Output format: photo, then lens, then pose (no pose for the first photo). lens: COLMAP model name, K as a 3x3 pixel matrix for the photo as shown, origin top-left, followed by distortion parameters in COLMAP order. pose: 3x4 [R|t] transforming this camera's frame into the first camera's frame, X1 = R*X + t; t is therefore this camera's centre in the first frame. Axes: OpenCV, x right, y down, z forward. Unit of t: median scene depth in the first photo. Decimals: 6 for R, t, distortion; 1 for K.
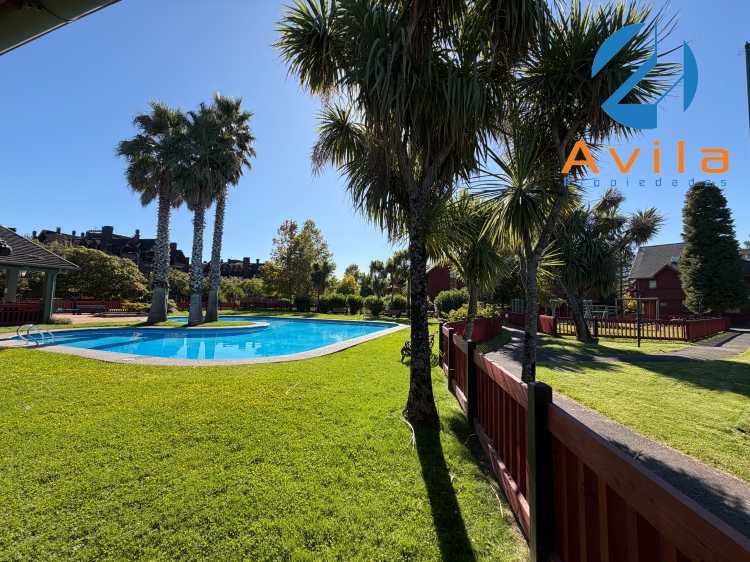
lens RADIAL K [[298.3, 0, 378.0], [0, 298.3, 282.8], [0, 0, 1]] dist [0.002923, -0.000900]
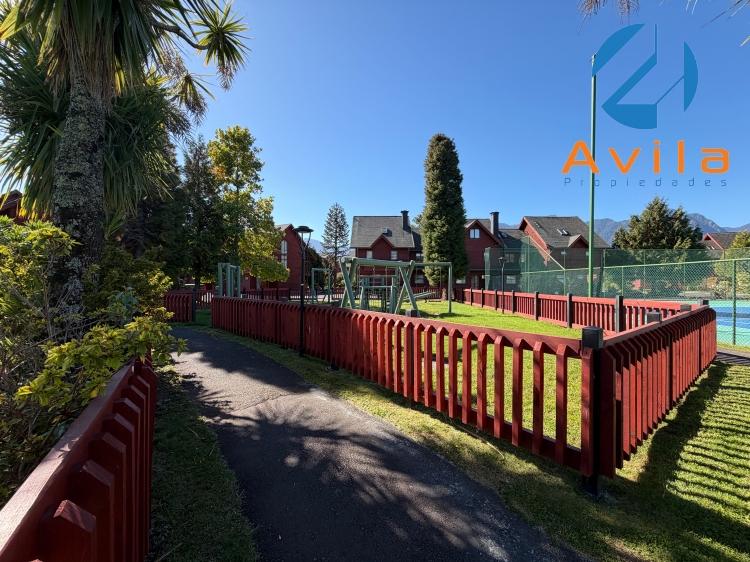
lens RADIAL K [[298.3, 0, 374.9], [0, 298.3, 283.1], [0, 0, 1]] dist [0.002923, -0.000900]
pose [[0.598583, -0.023549, 0.800714, 0.287701], [-0.043338, 0.997152, 0.061725, 0.057109], [-0.799887, -0.071649, 0.595858, 0.680569]]
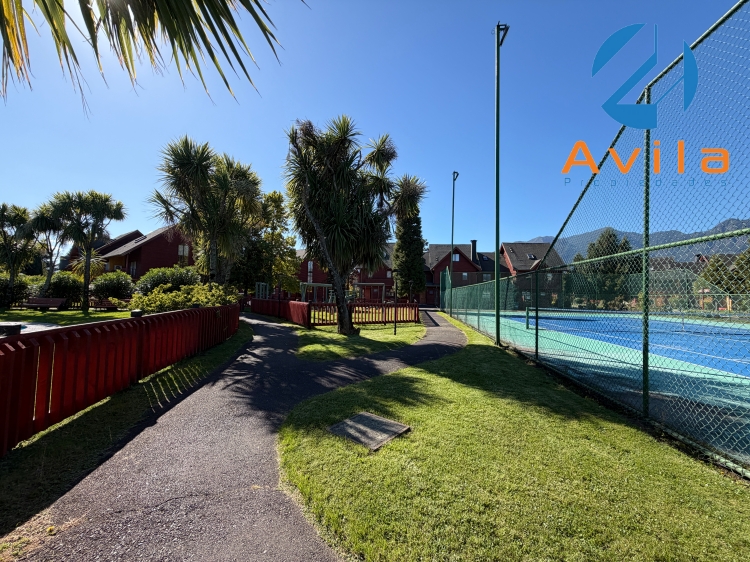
lens RADIAL K [[298.3, 0, 372.3], [0, 298.3, 280.5], [0, 0, 1]] dist [0.002923, -0.000900]
pose [[0.702558, 0.027503, 0.711095, 0.102650], [-0.052133, 0.998557, 0.012886, 0.025327], [-0.709715, -0.046125, 0.702978, 0.225920]]
